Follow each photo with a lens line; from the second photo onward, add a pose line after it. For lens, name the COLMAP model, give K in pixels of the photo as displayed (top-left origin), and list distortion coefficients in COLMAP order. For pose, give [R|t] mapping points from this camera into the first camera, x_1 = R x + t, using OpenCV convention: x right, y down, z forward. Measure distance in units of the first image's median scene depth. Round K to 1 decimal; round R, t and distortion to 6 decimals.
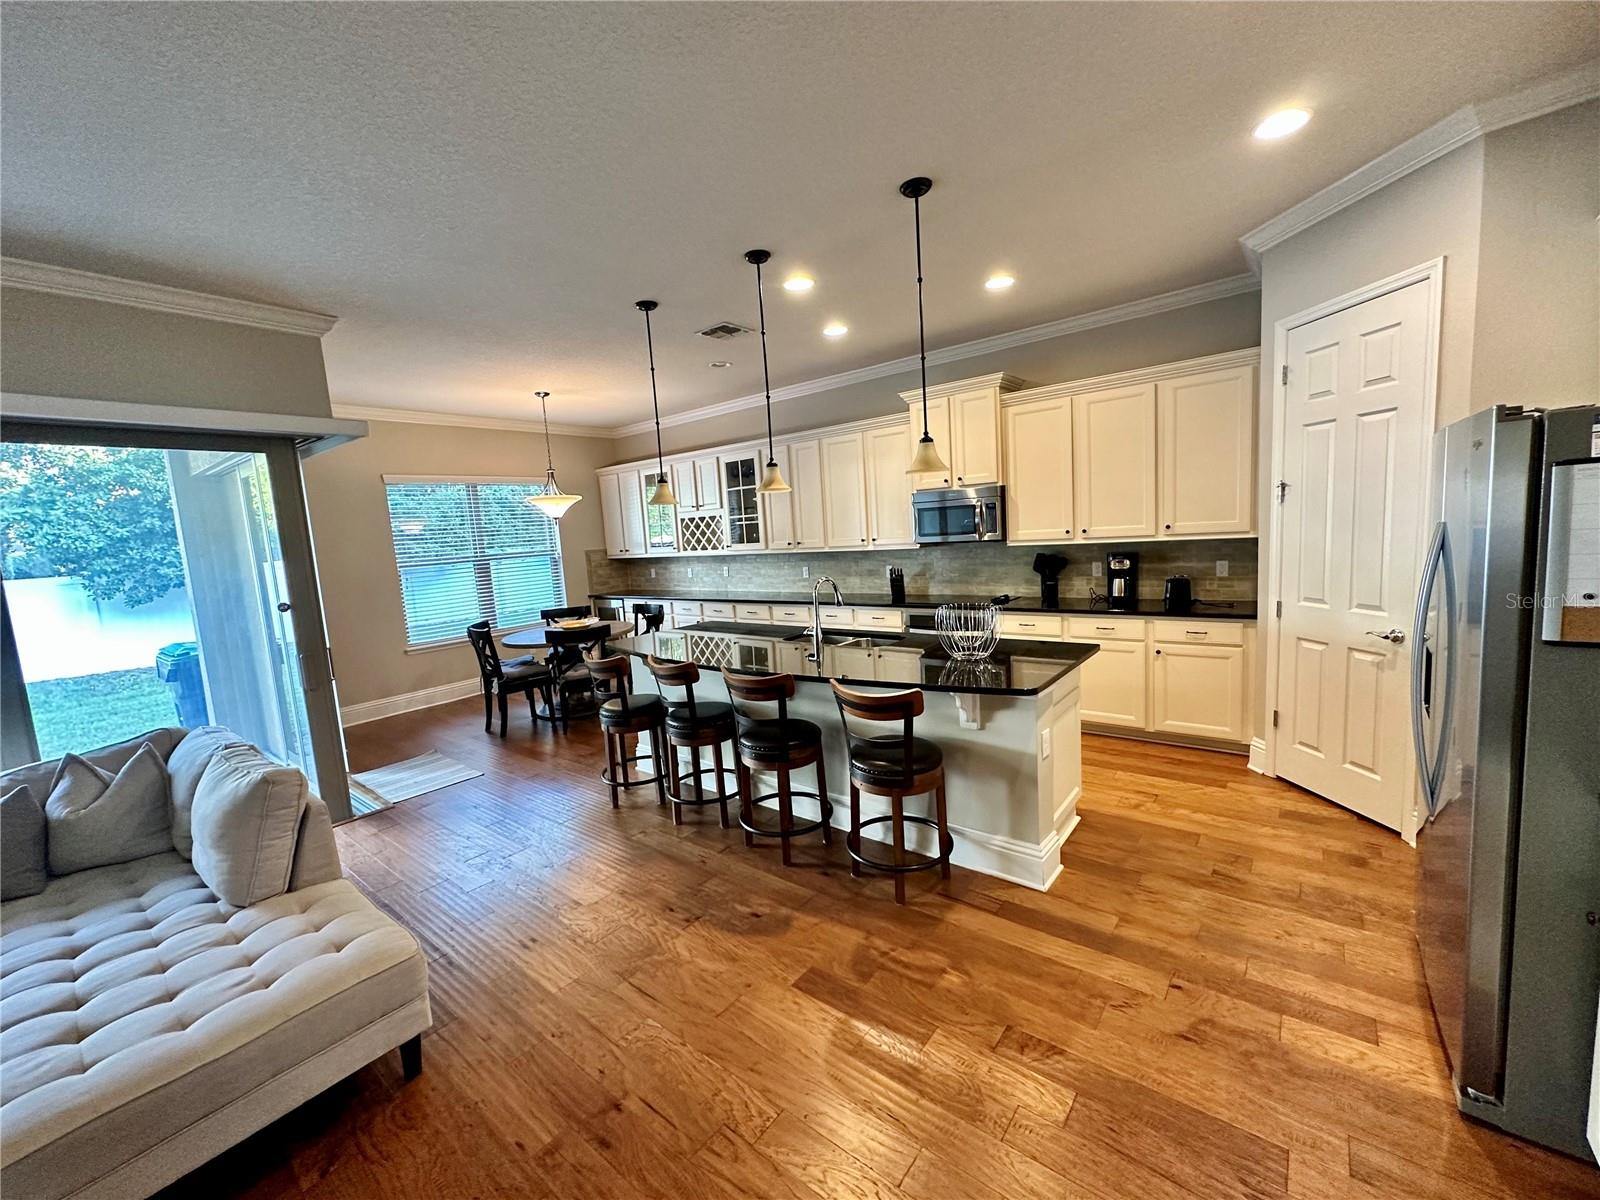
lens RADIAL K [[637.1, 0, 803.0], [0, 637.1, 599.0], [0, 0, 1]] dist [-0.001484, 0.000525]
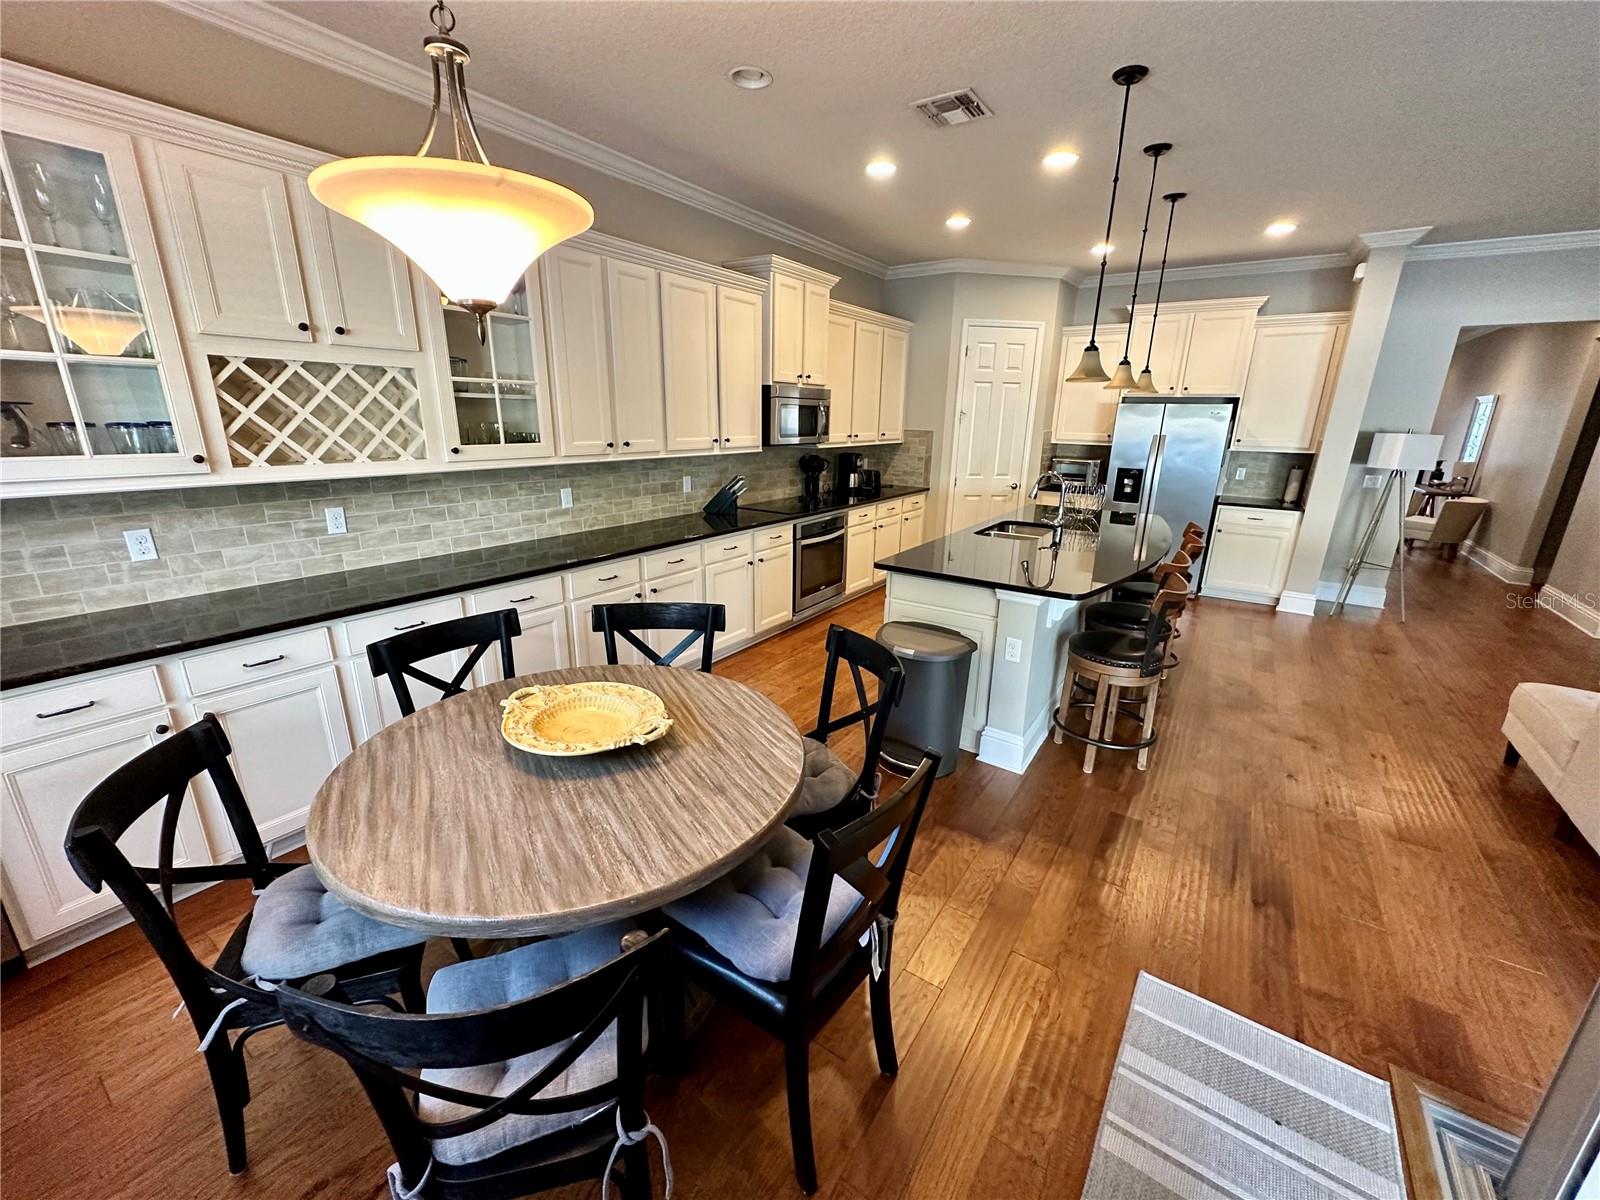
lens RADIAL K [[637.1, 0, 805.7], [0, 637.1, 601.4], [0, 0, 1]] dist [-0.001484, 0.000525]
pose [[-0.081246, -0.222465, 0.971550, -0.757355], [0.101097, 0.967905, 0.230084, -0.081149], [-0.991554, 0.116914, -0.056147, 1.094756]]
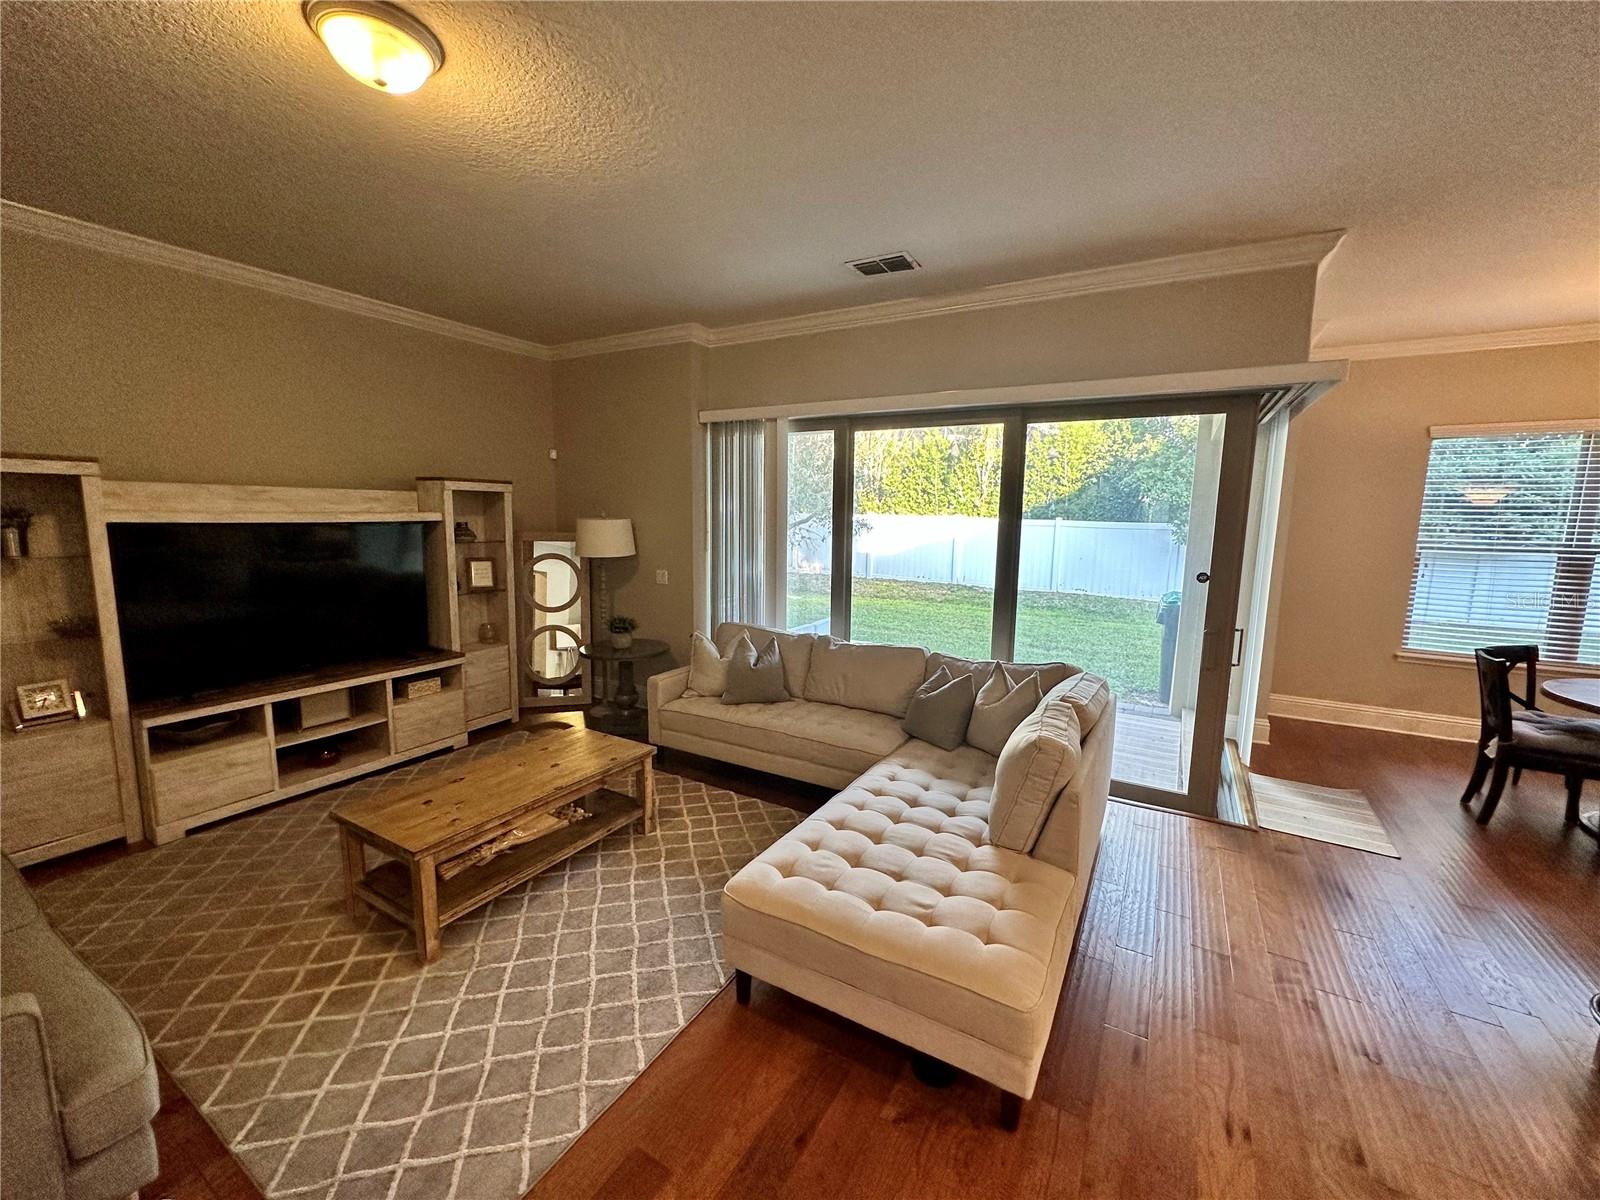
lens RADIAL K [[637.1, 0, 796.9], [0, 637.1, 597.7], [0, 0, 1]] dist [-0.001484, 0.000525]
pose [[0.137365, 0.194306, -0.971275, 0.024409], [-0.135102, 0.975082, 0.175961, -0.032223], [0.981264, 0.107050, 0.160194, 0.190336]]
